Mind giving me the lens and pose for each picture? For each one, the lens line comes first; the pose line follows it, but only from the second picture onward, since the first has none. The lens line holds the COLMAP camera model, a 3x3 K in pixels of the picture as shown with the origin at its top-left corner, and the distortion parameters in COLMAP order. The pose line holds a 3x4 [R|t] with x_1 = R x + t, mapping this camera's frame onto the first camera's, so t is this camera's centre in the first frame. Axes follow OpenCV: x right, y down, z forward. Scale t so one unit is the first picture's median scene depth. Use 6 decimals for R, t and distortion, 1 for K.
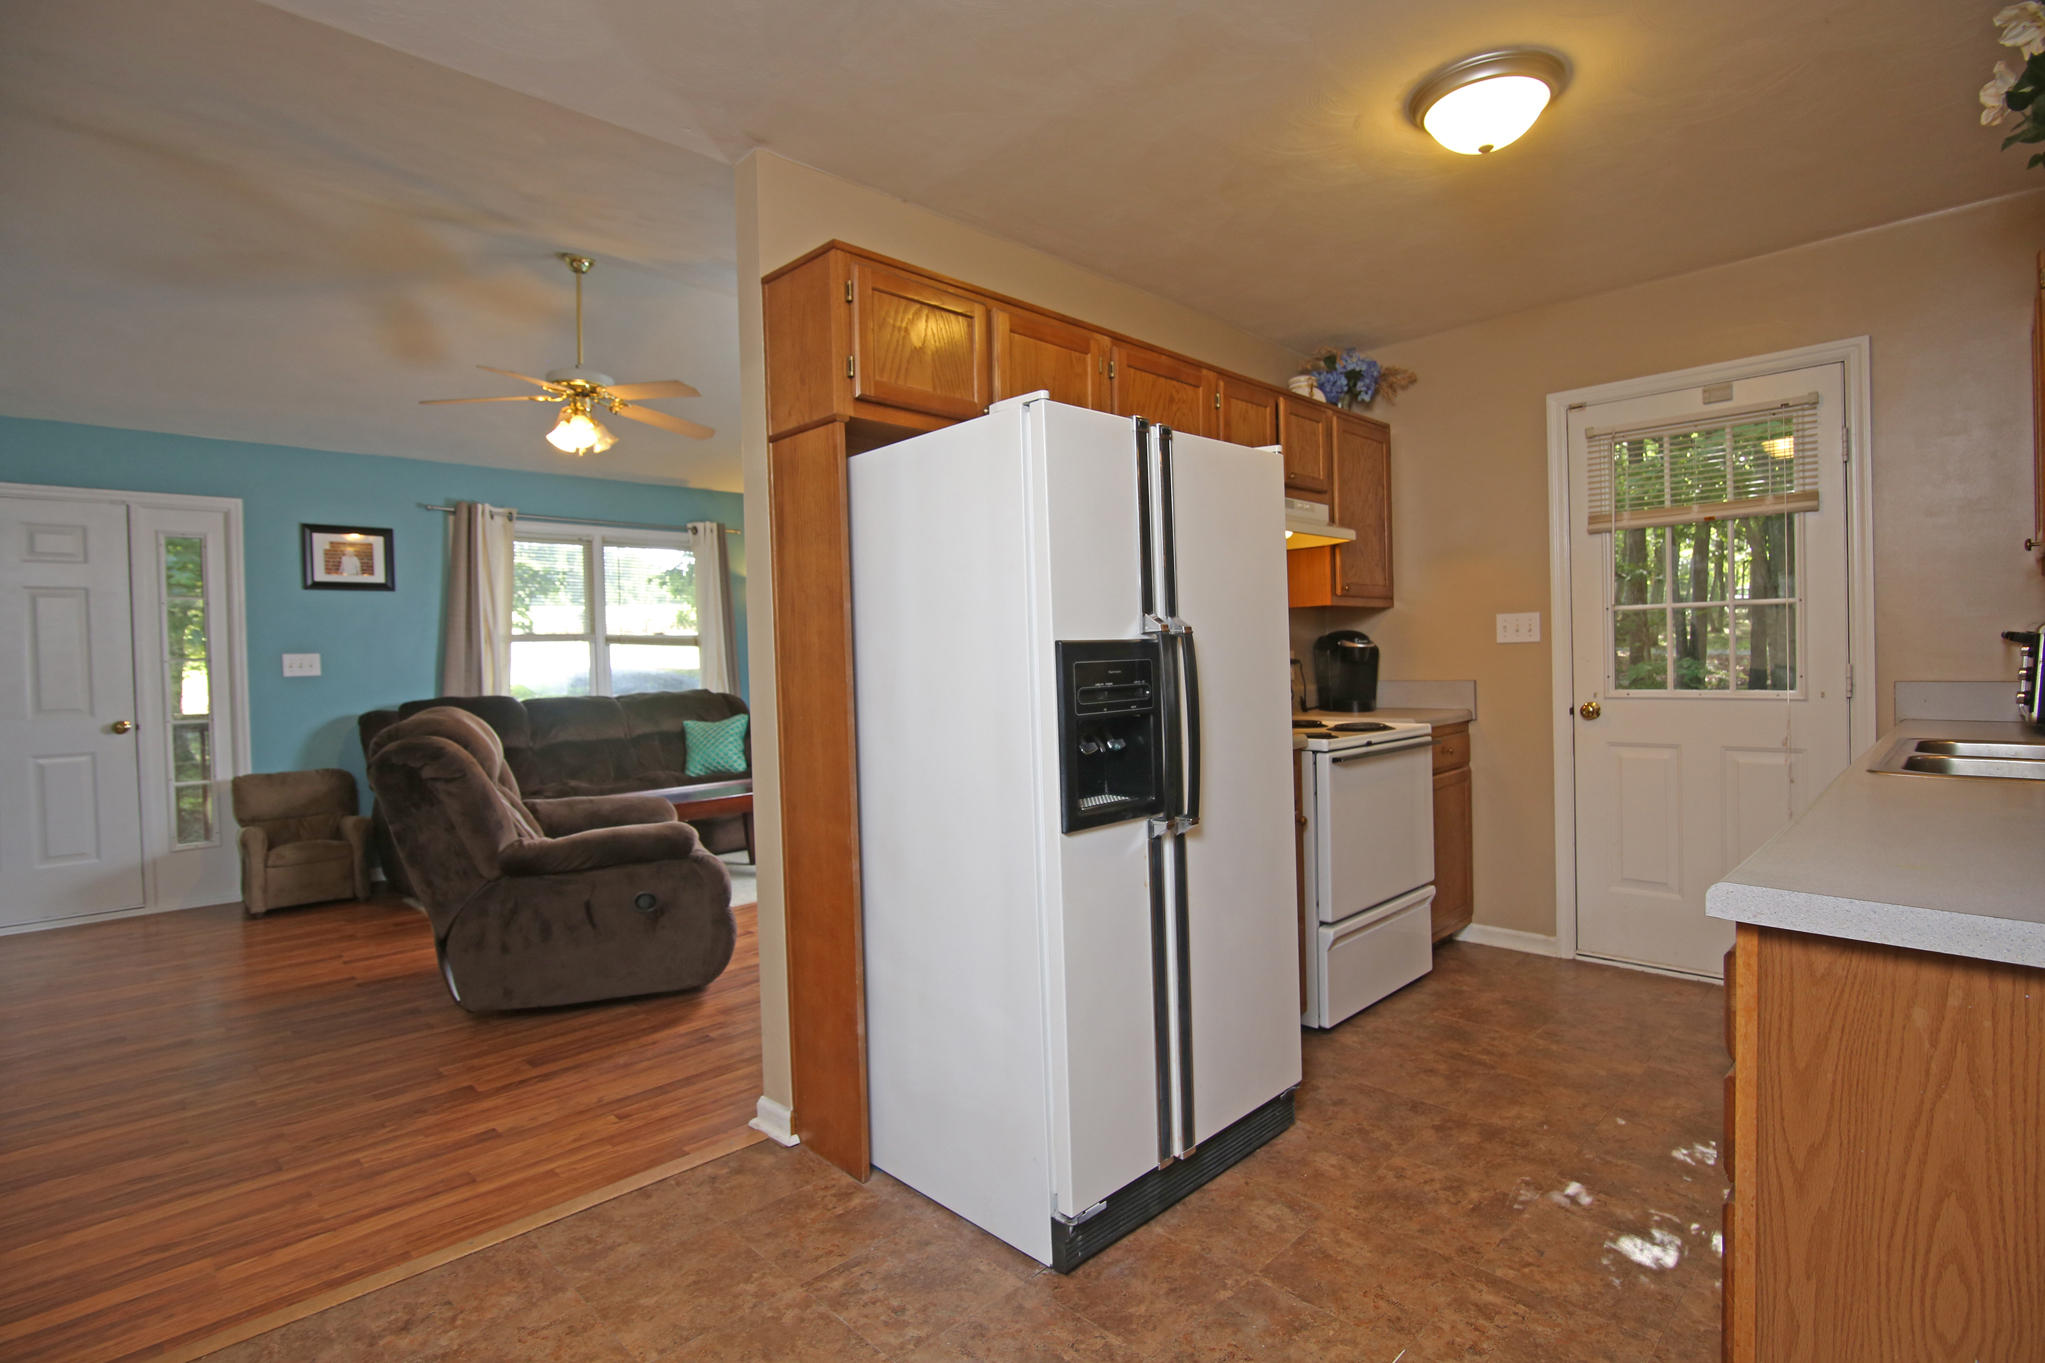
lens RADIAL K [[987.8, 0, 1033.7], [0, 987.8, 675.1], [0, 0, 1]] dist [-0.018431, -0.000430]
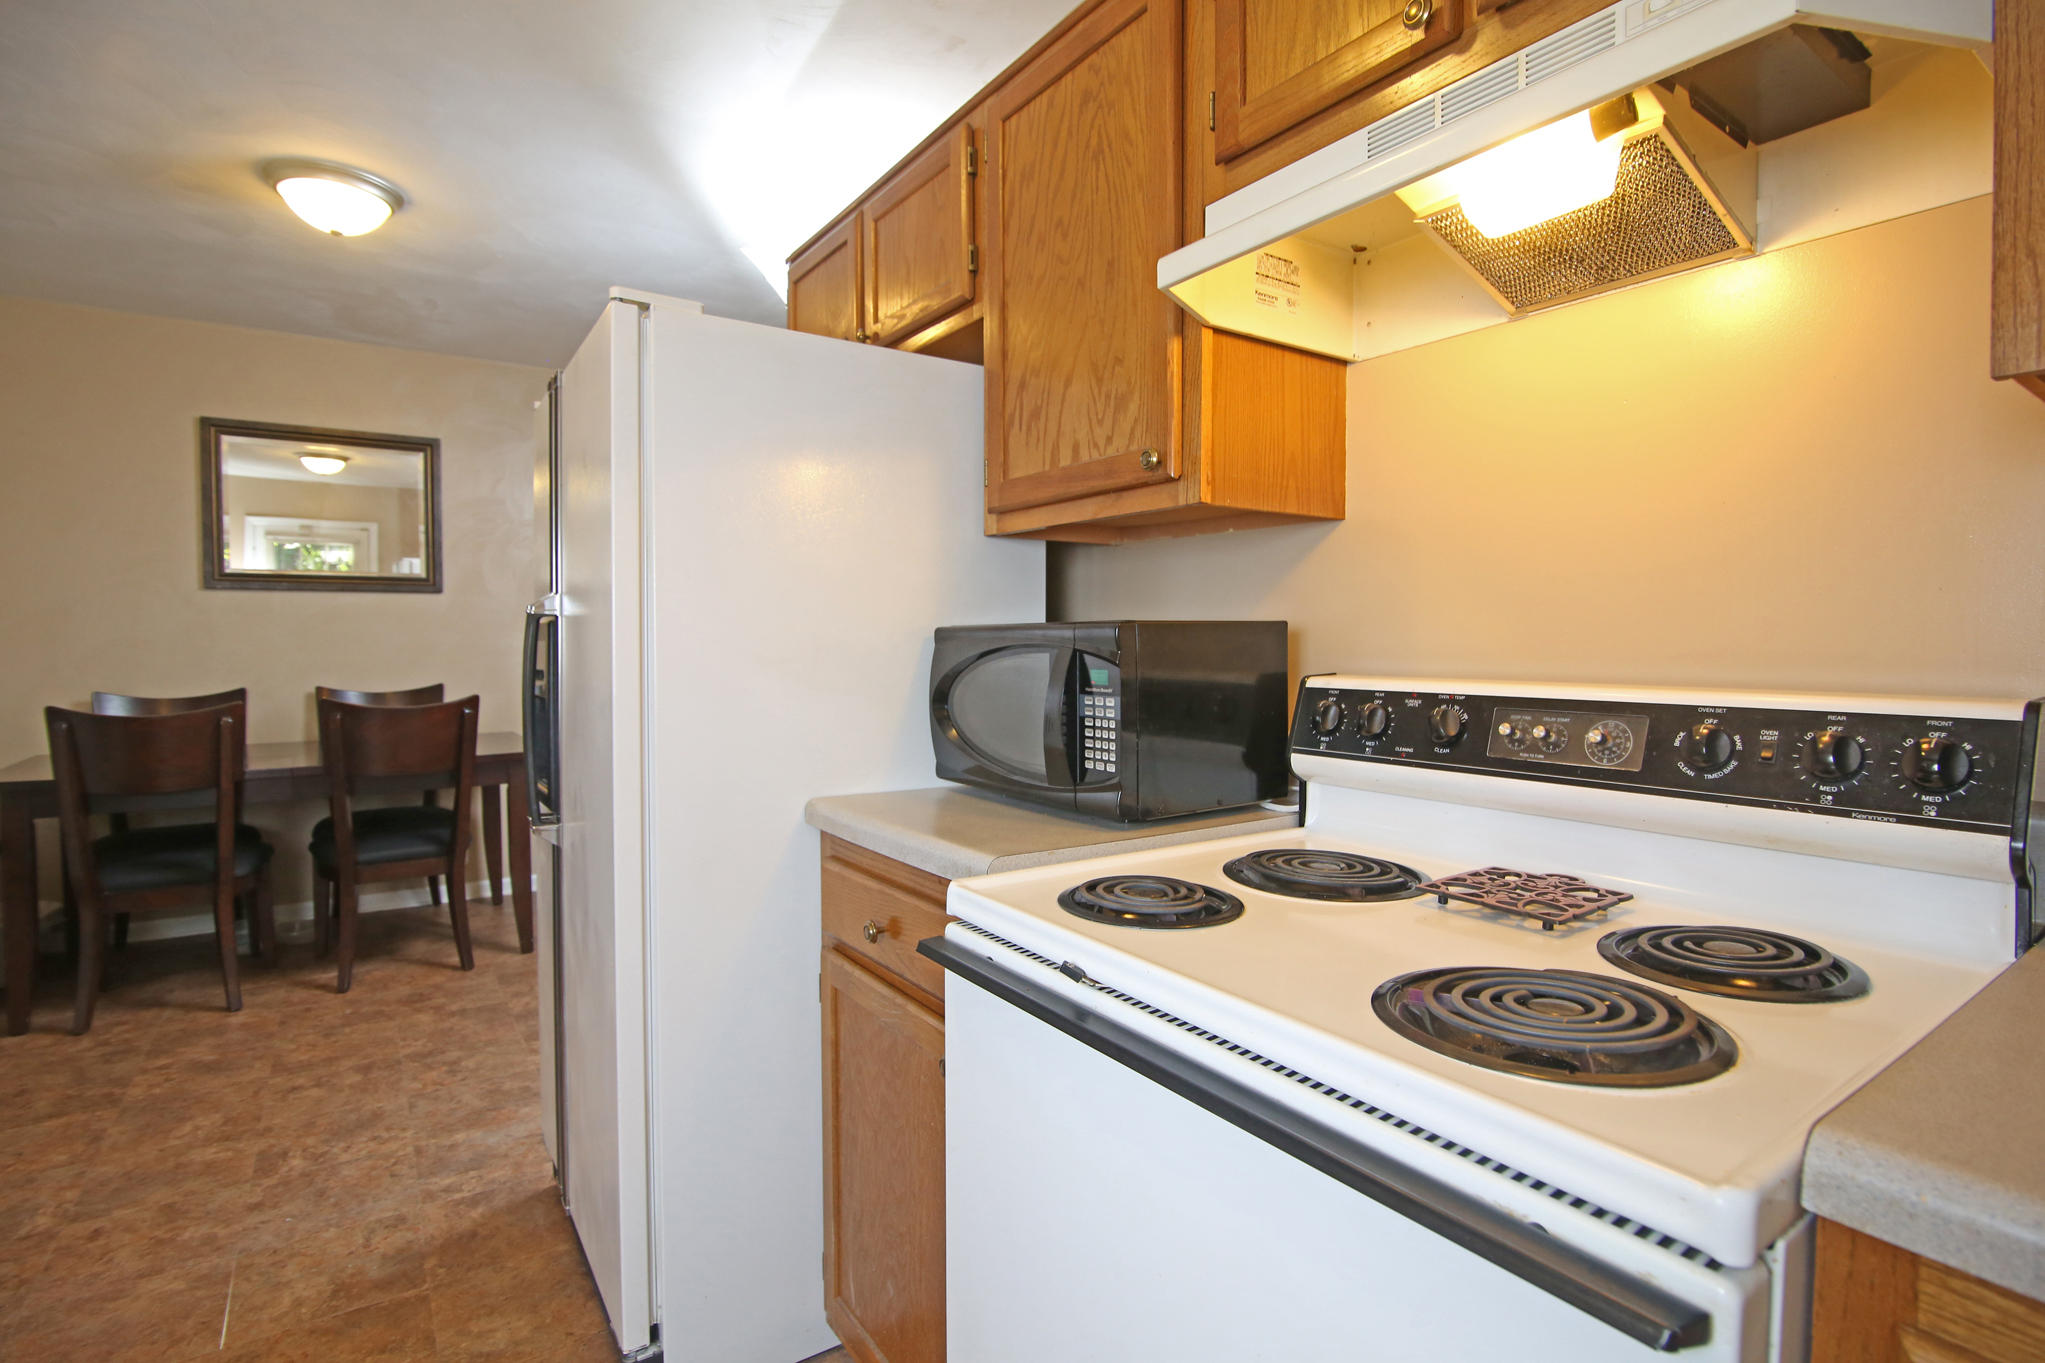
lens RADIAL K [[987.8, 0, 1032.8], [0, 987.8, 673.1], [0, 0, 1]] dist [-0.018431, -0.000430]
pose [[-0.175450, 0.058413, -0.982754, 0.764901], [-0.011387, 0.998051, 0.061355, -0.039861], [0.984423, 0.021955, -0.174443, 1.299425]]
